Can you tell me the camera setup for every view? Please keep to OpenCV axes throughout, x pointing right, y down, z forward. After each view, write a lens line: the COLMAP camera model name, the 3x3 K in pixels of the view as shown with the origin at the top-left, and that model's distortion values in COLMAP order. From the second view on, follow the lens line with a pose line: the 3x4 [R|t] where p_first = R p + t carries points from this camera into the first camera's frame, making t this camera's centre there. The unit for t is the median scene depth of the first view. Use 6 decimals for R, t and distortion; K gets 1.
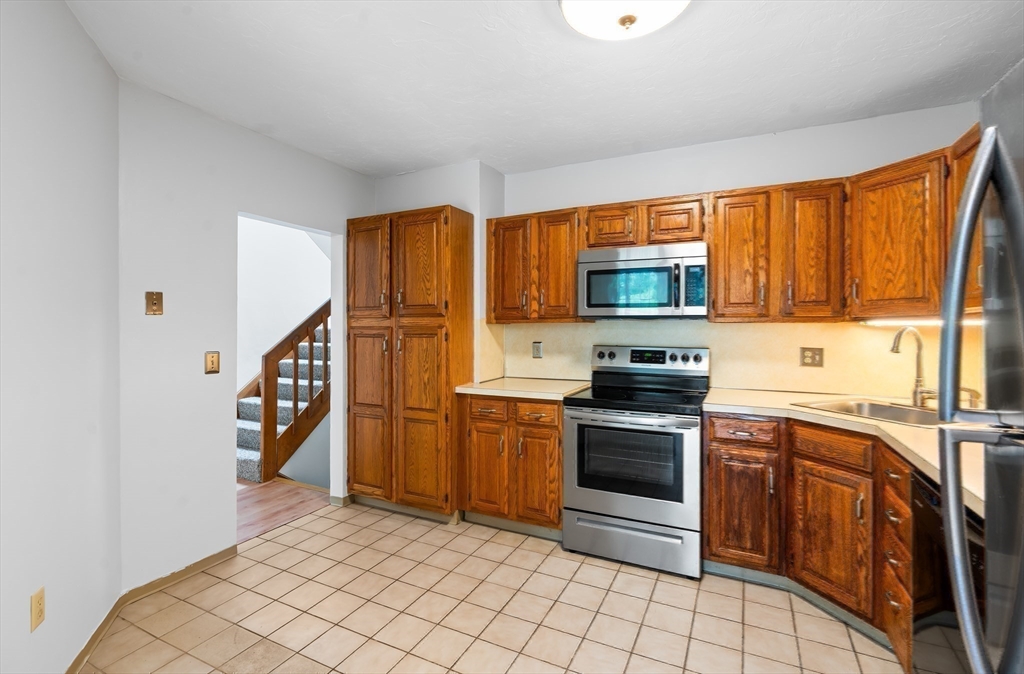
lens RADIAL K [[463.1, 0, 509.8], [0, 463.1, 328.7], [0, 0, 1]] dist [-0.001413, 0.000722]
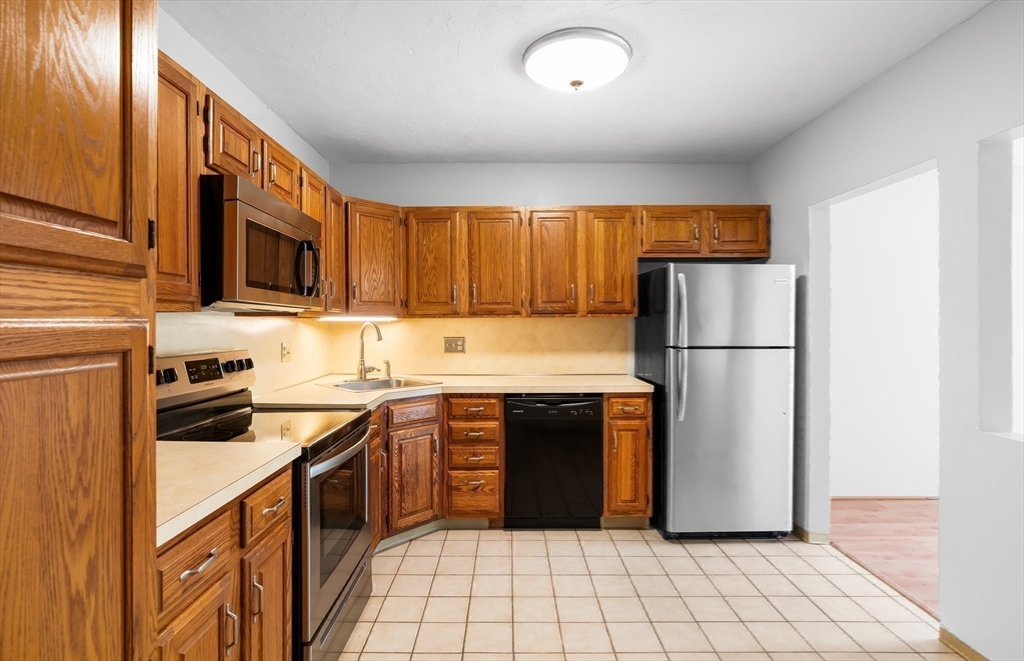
lens RADIAL K [[493.1, 0, 512.7], [0, 493.1, 327.7], [0, 0, 1]] dist [0.002879, 0.000442]
pose [[-0.453696, -0.010146, 0.891099, -0.474177], [0.002772, 0.999914, 0.012796, -0.003280], [-0.891152, 0.008276, -0.453629, 0.948717]]
